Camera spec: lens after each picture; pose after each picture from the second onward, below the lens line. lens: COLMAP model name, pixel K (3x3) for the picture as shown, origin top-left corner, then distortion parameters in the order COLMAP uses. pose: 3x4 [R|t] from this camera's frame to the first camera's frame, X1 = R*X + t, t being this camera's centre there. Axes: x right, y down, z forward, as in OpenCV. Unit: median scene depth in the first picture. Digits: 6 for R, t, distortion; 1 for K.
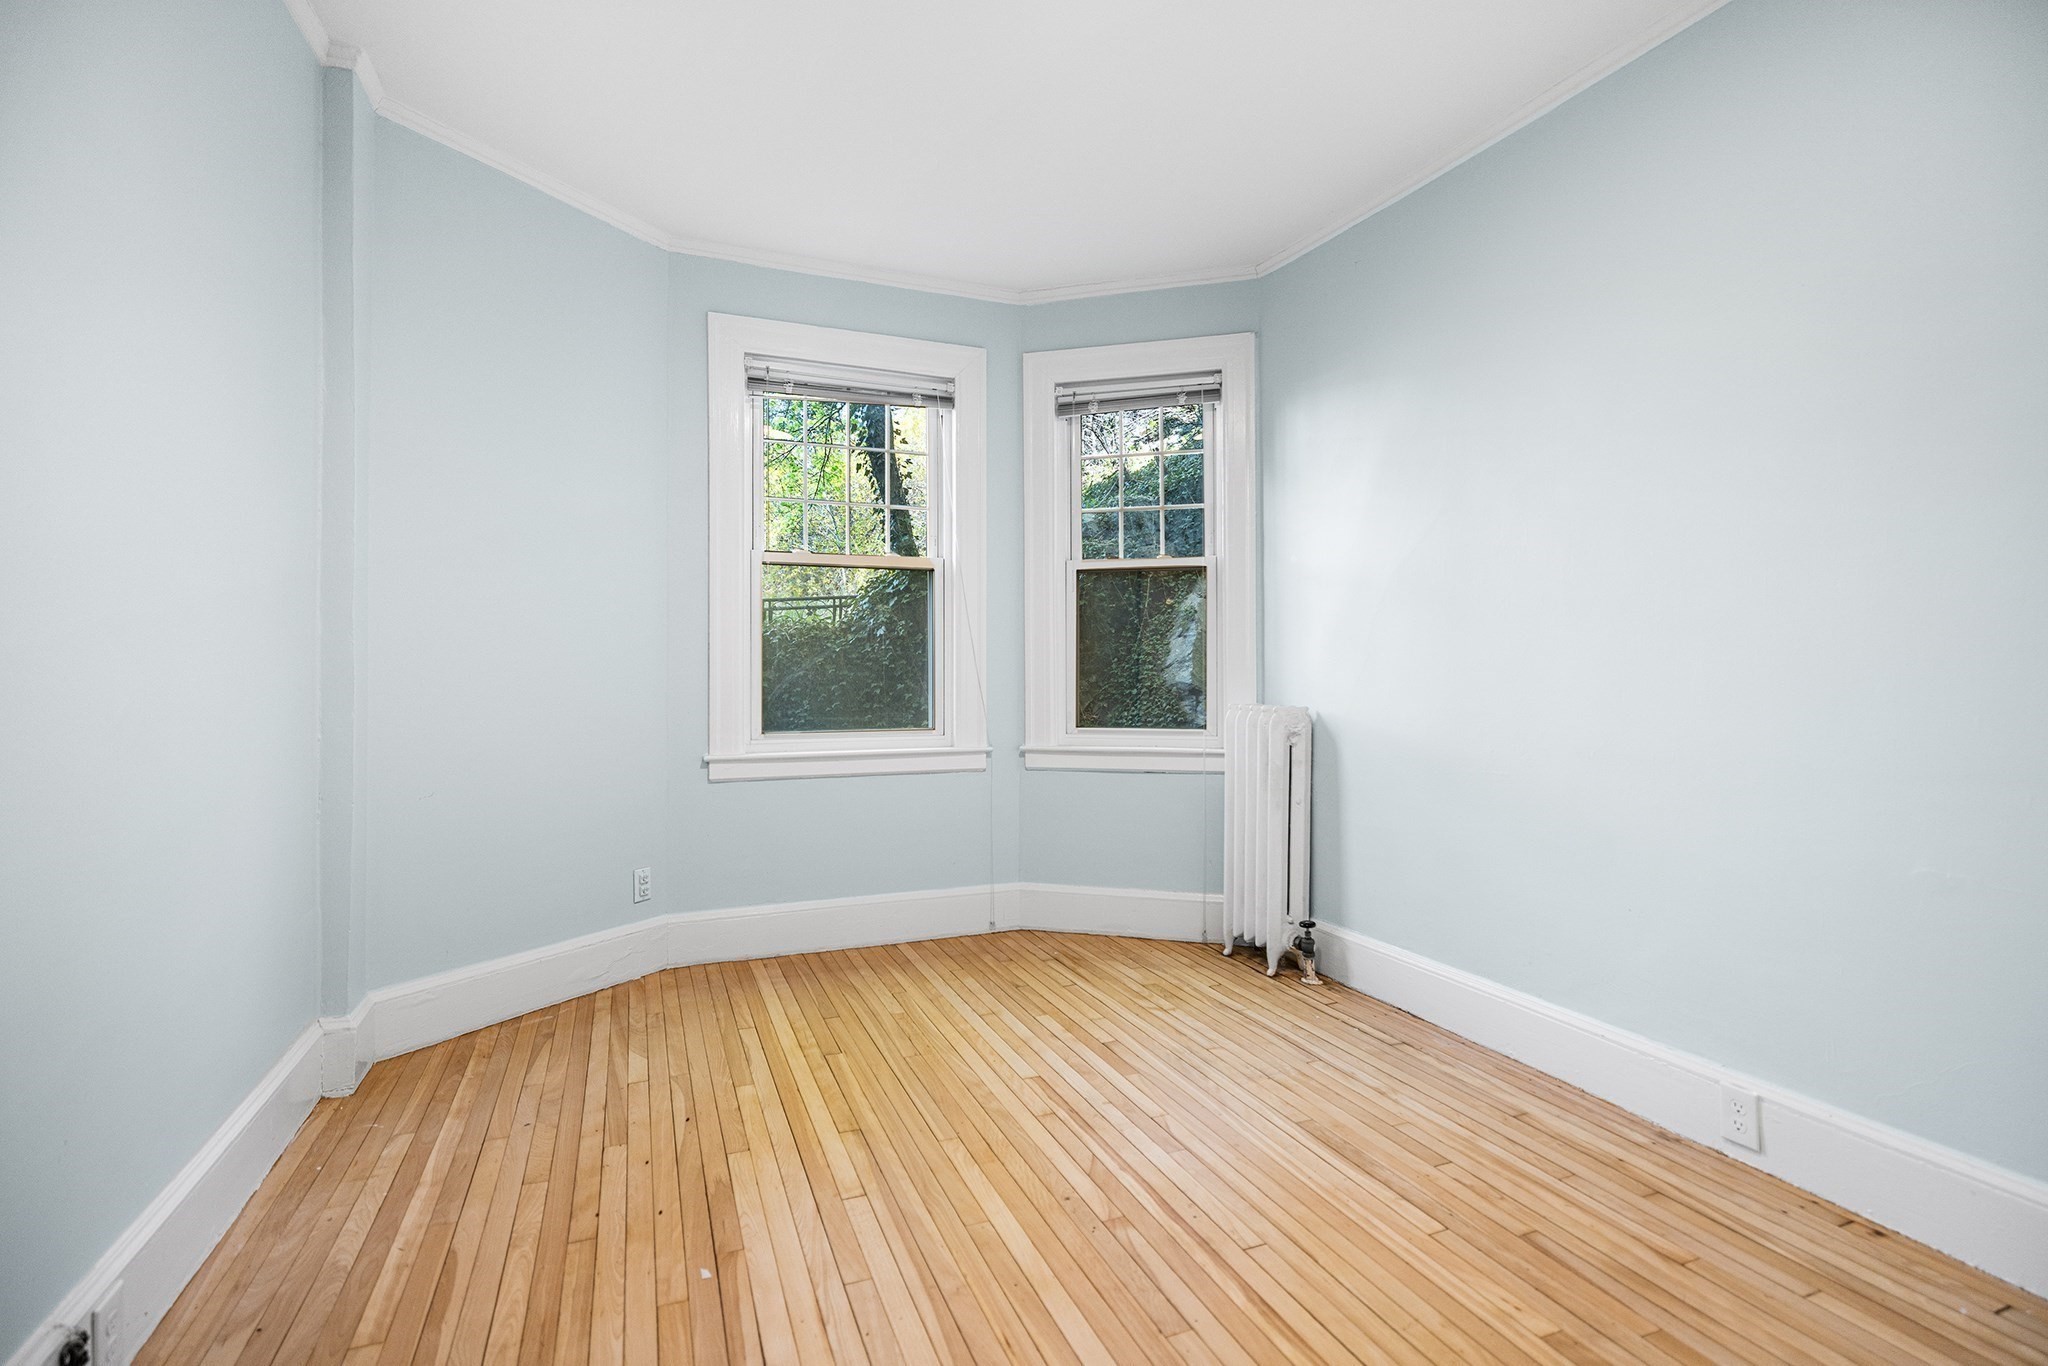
lens RADIAL K [[942.3, 0, 1024.0], [0, 942.3, 683.0], [0, 0, 1]] dist [-0.000101, 0.000281]
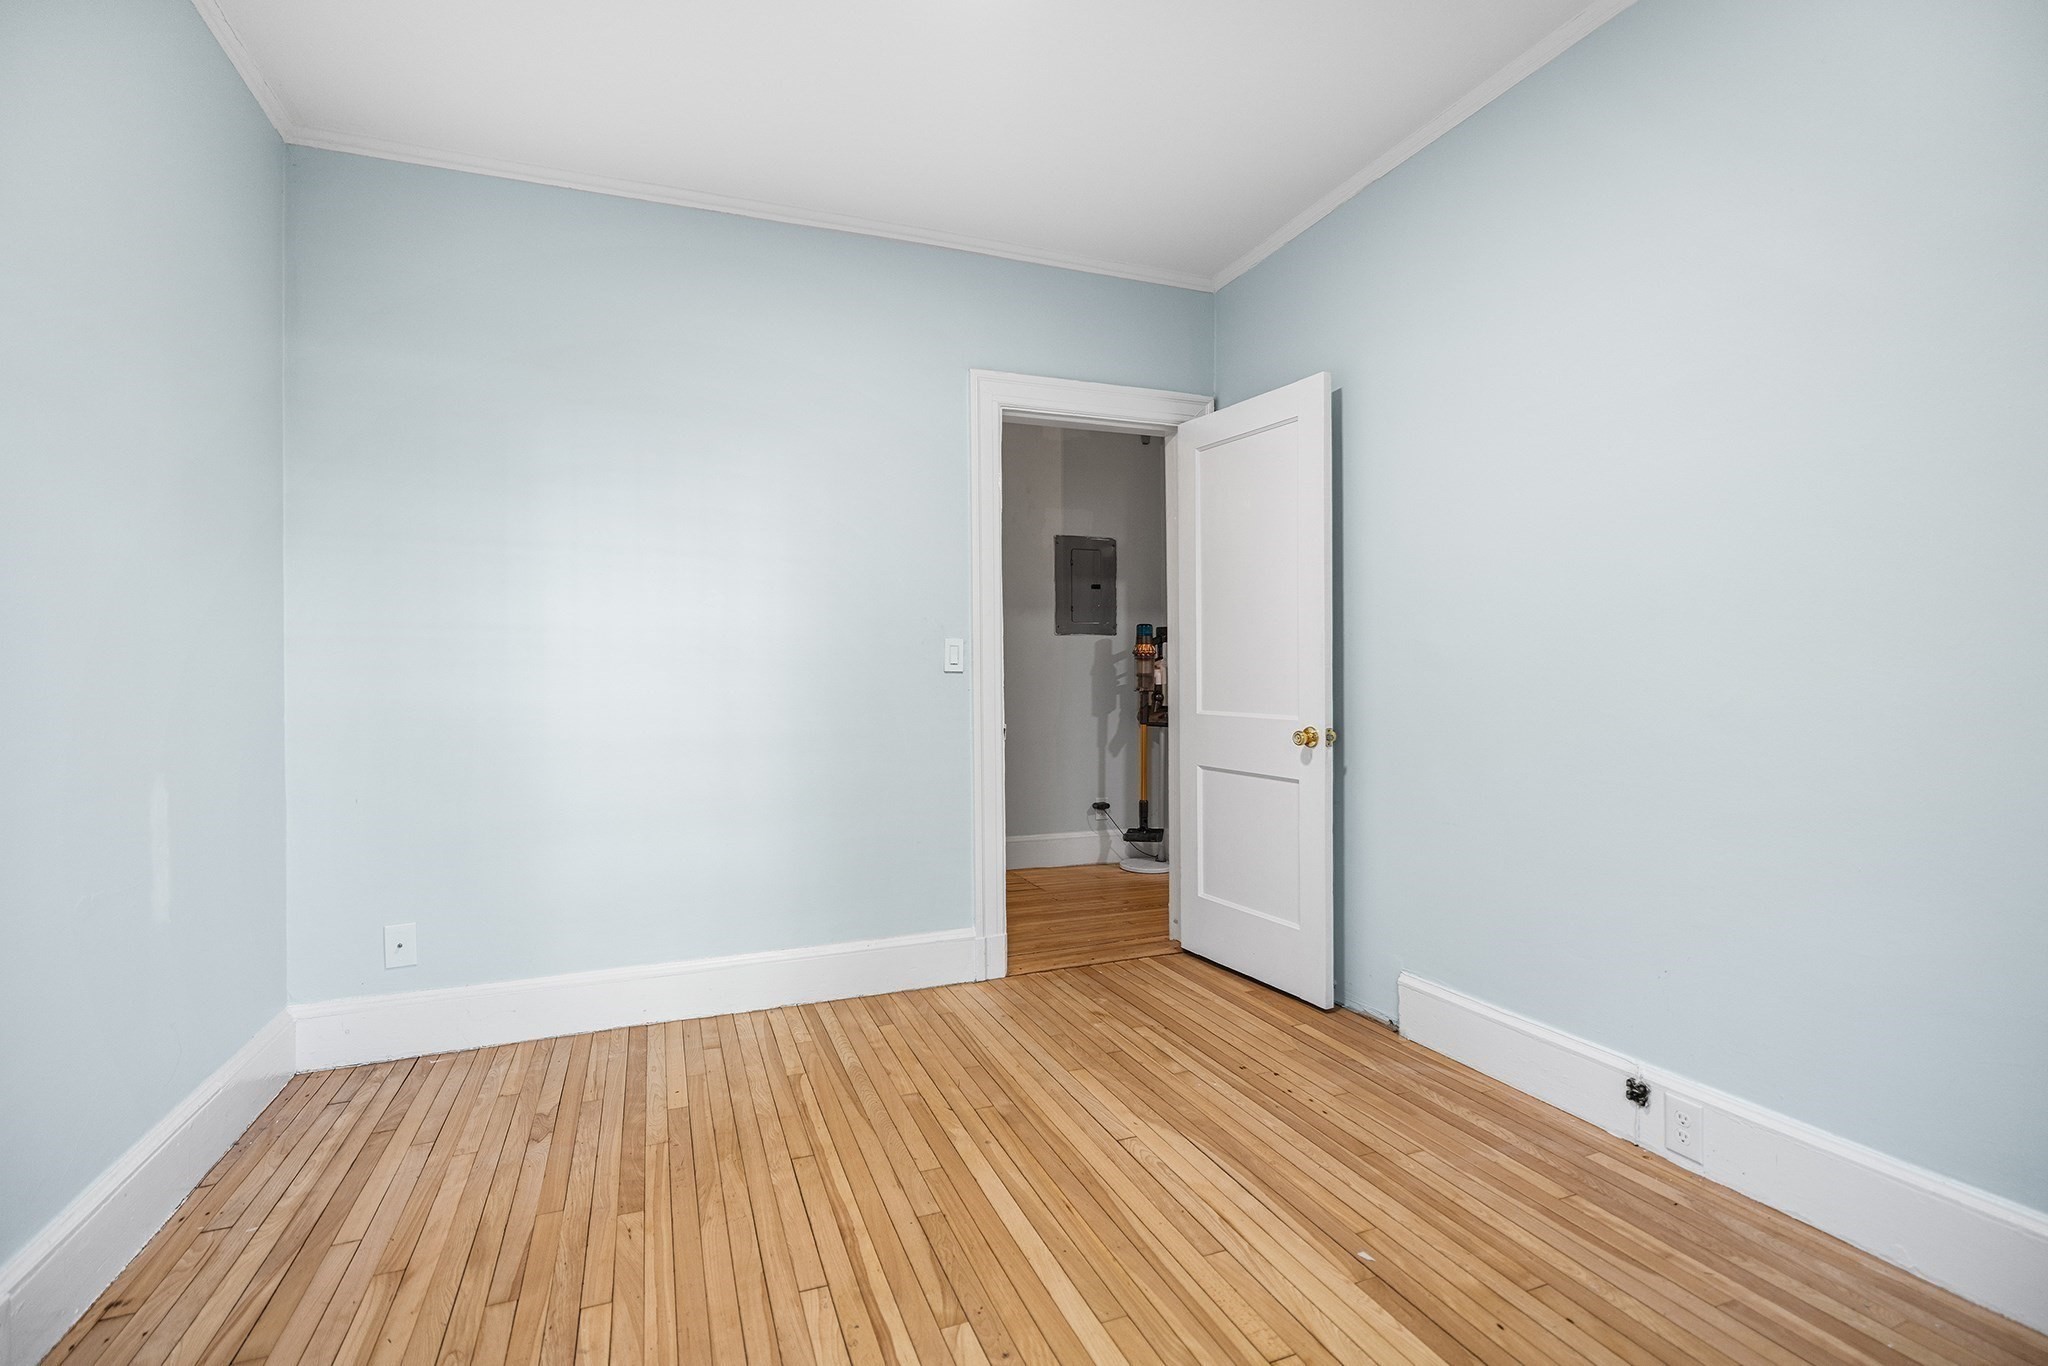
lens RADIAL K [[942.3, 0, 1024.0], [0, 942.3, 683.0], [0, 0, 1]] dist [-0.000101, 0.000281]
pose [[-0.999953, 0.007496, 0.006214, 0.025537], [0.007637, 0.999708, 0.022937, -0.027461], [-0.006040, 0.022984, -0.999718, 1.965660]]
